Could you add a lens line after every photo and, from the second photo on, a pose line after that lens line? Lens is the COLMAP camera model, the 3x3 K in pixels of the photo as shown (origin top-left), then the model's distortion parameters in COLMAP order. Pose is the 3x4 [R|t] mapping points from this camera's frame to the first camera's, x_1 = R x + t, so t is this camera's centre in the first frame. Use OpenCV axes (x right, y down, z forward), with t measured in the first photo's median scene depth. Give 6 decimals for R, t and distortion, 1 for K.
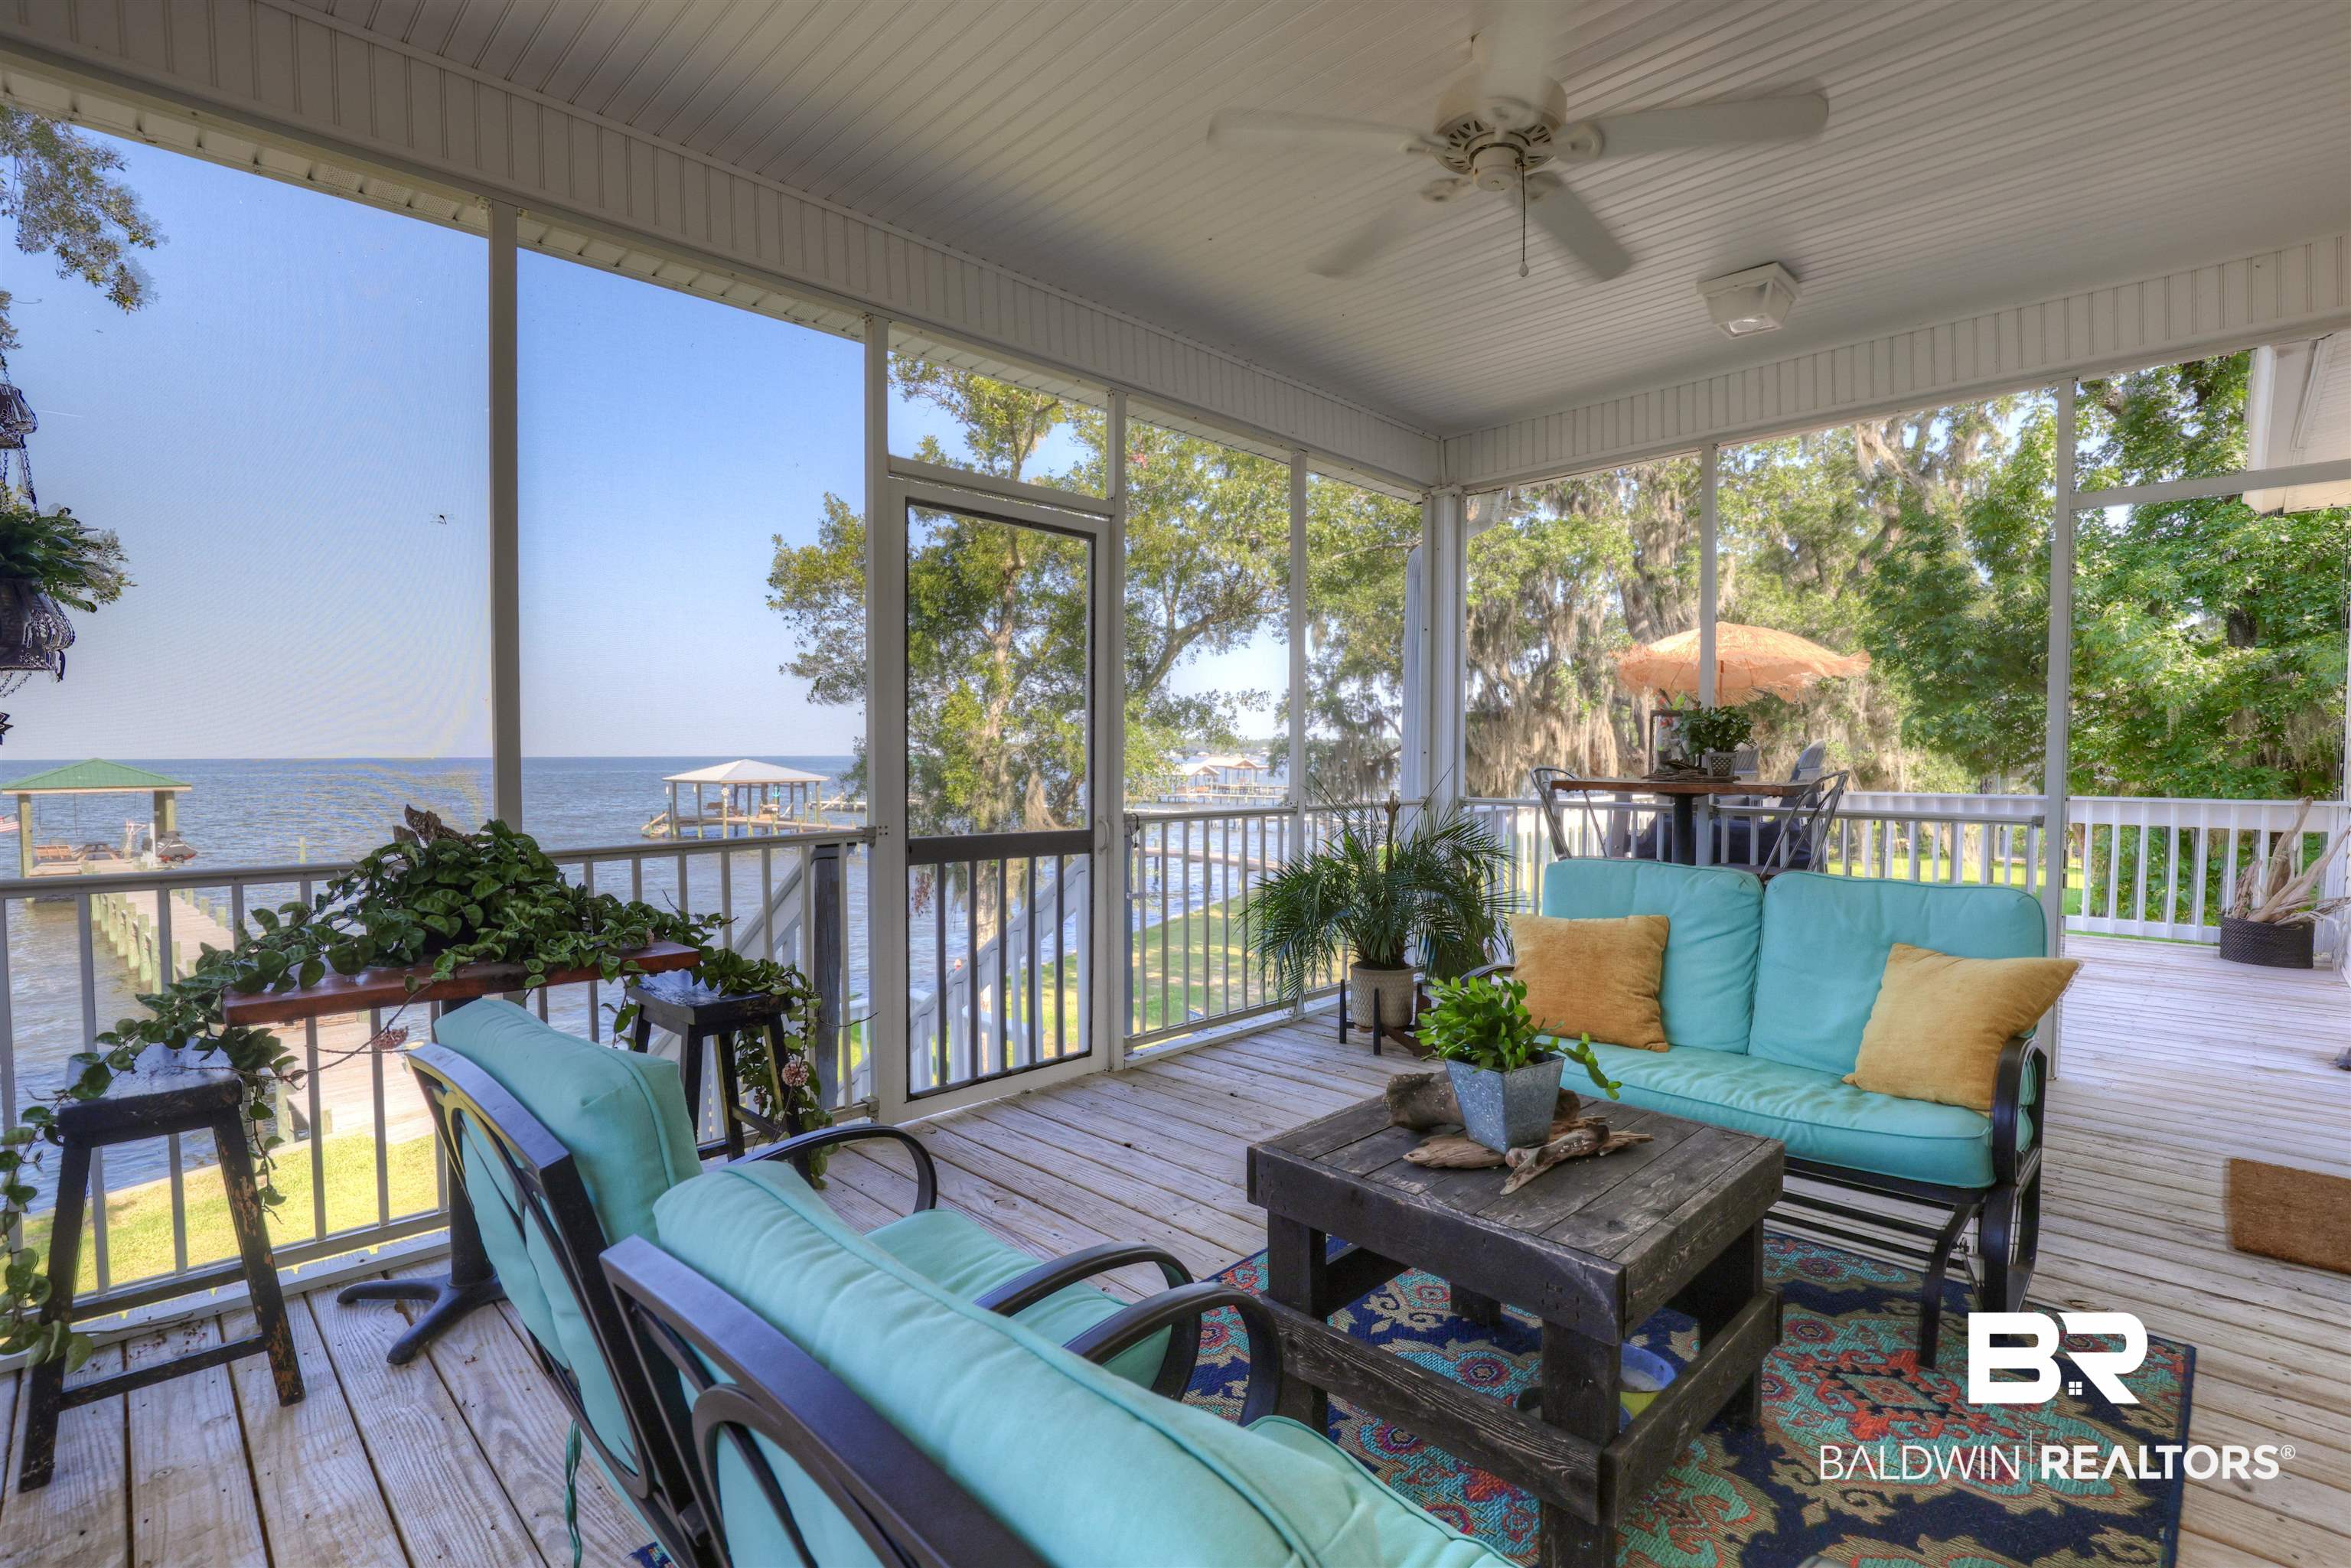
lens RADIAL K [[1066.0, 0, 1187.1], [0, 1066.0, 785.4], [0, 0, 1]] dist [-0.030058, -0.000053]
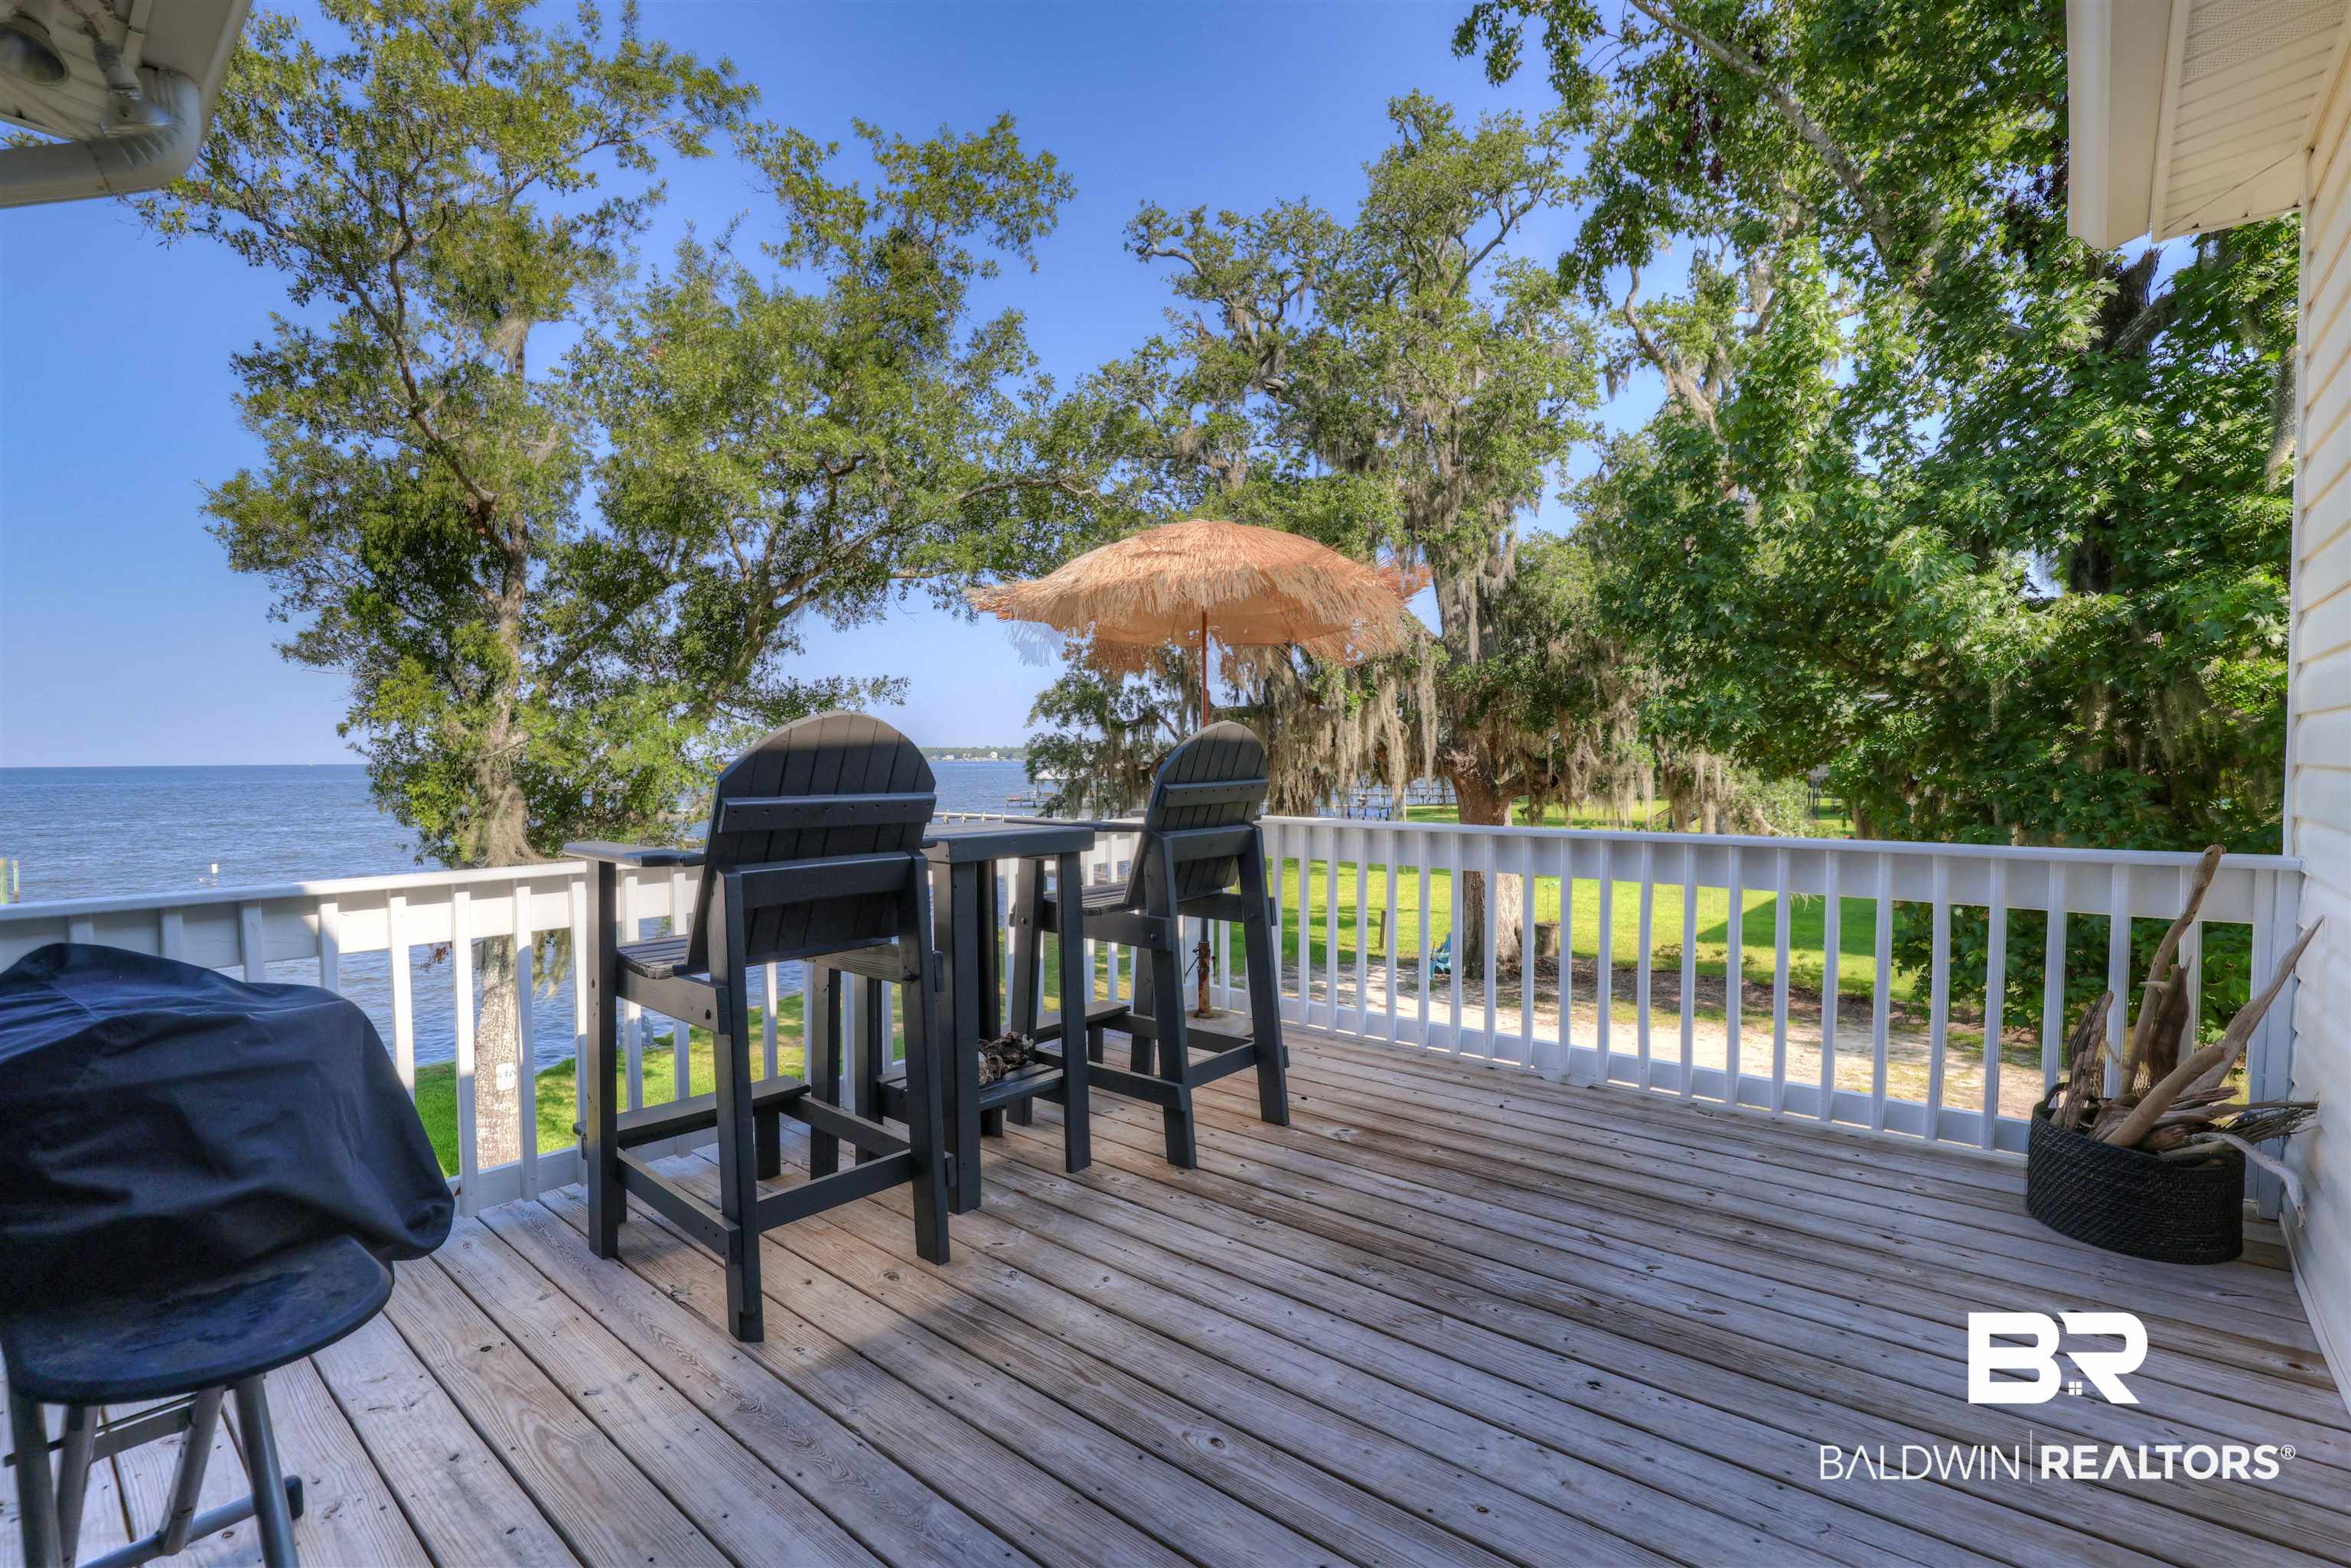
lens RADIAL K [[1066.0, 0, 1187.1], [0, 1066.0, 785.4], [0, 0, 1]] dist [-0.030058, -0.000053]
pose [[0.997085, -0.005780, 0.076074, 0.347713], [0.005991, 0.999979, -0.002546, -0.008961], [-0.076057, 0.002994, 0.997099, 0.332529]]
